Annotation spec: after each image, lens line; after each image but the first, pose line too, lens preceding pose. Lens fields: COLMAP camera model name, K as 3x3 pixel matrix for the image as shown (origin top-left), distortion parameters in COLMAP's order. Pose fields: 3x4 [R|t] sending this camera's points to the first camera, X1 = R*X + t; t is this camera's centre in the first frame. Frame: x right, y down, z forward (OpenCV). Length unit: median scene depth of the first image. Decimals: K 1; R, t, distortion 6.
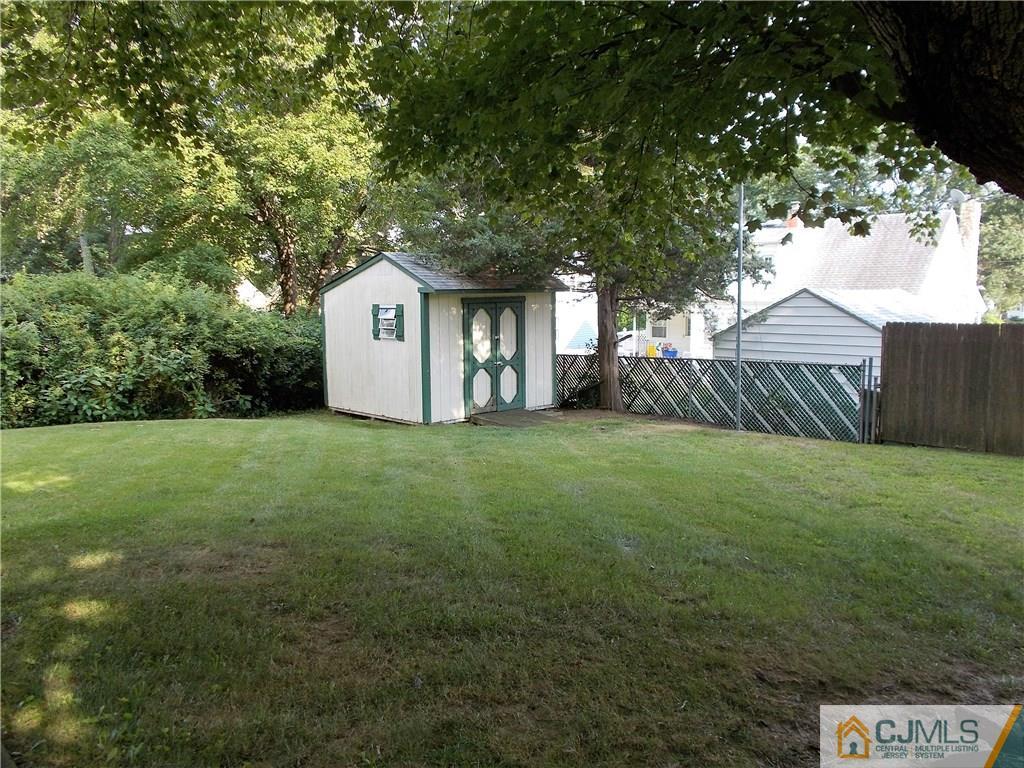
lens RADIAL K [[779.1, 0, 515.3], [0, 779.1, 382.4], [0, 0, 1]] dist [-0.011383, -0.000046]
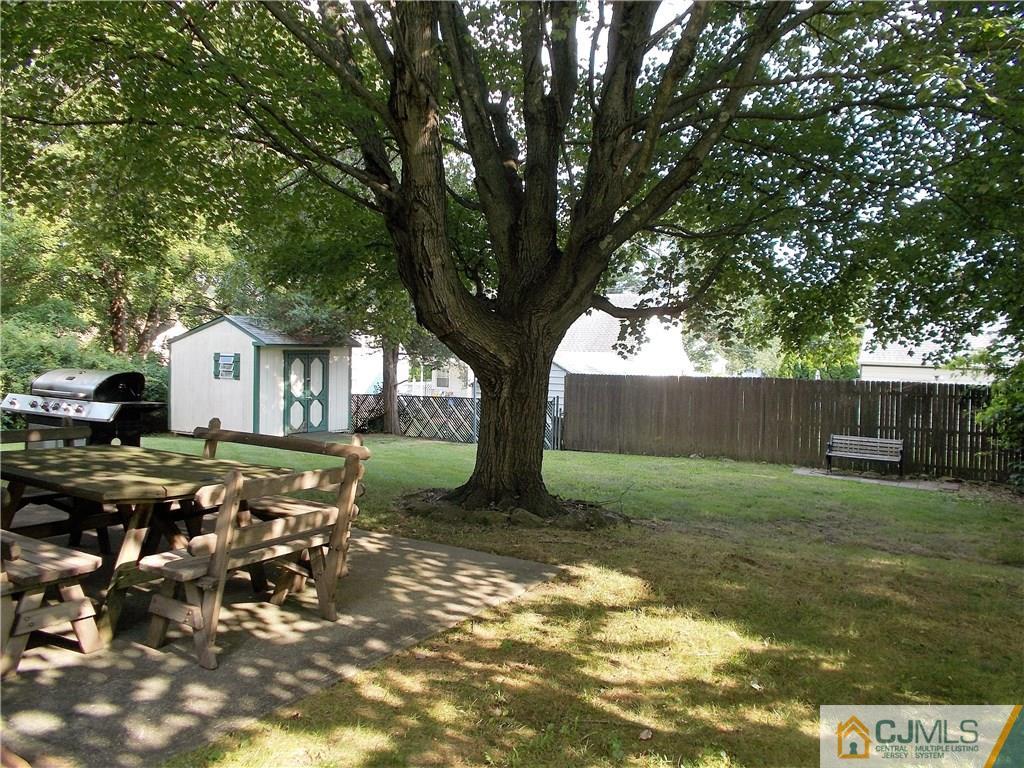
lens RADIAL K [[779.1, 0, 515.3], [0, 779.1, 382.4], [0, 0, 1]] dist [-0.011383, -0.000046]
pose [[0.967467, 0.019718, 0.252226, -0.016594], [-0.001967, 0.997514, -0.070437, 0.045672], [-0.252988, 0.067649, 0.965101, -0.435783]]
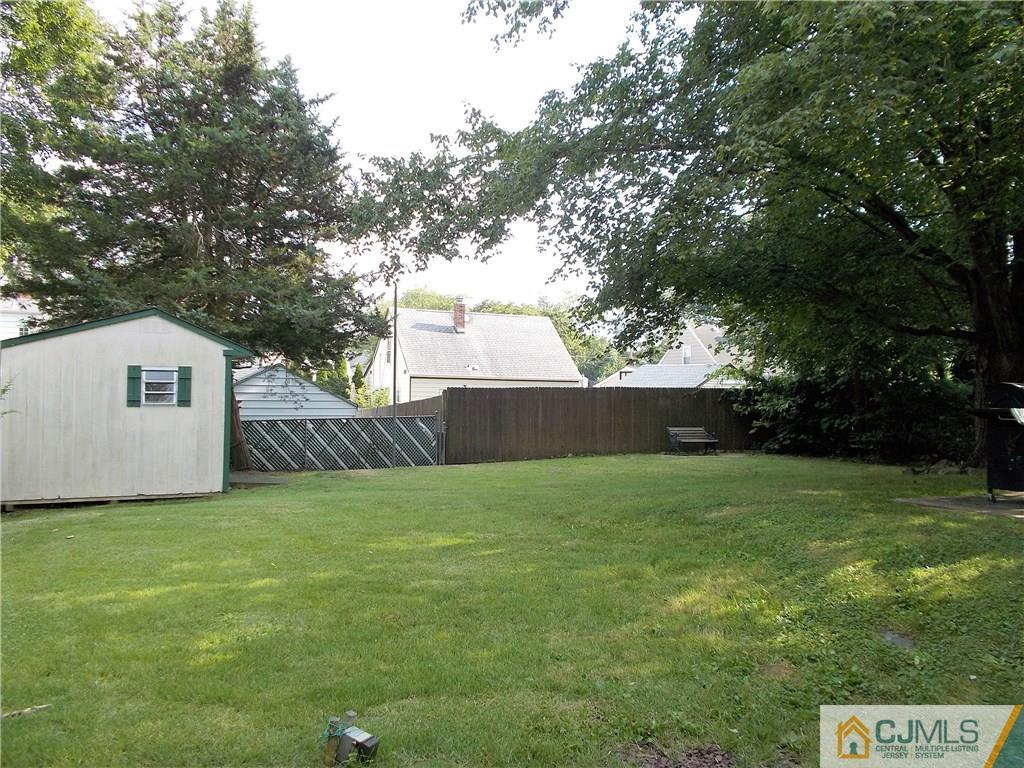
lens RADIAL K [[779.1, 0, 515.3], [0, 779.1, 382.4], [0, 0, 1]] dist [-0.011383, -0.000046]
pose [[0.322380, 0.012929, 0.946522, -0.845898], [0.088766, 0.995088, -0.043825, -0.006881], [-0.942439, 0.098147, 0.319649, 0.329208]]
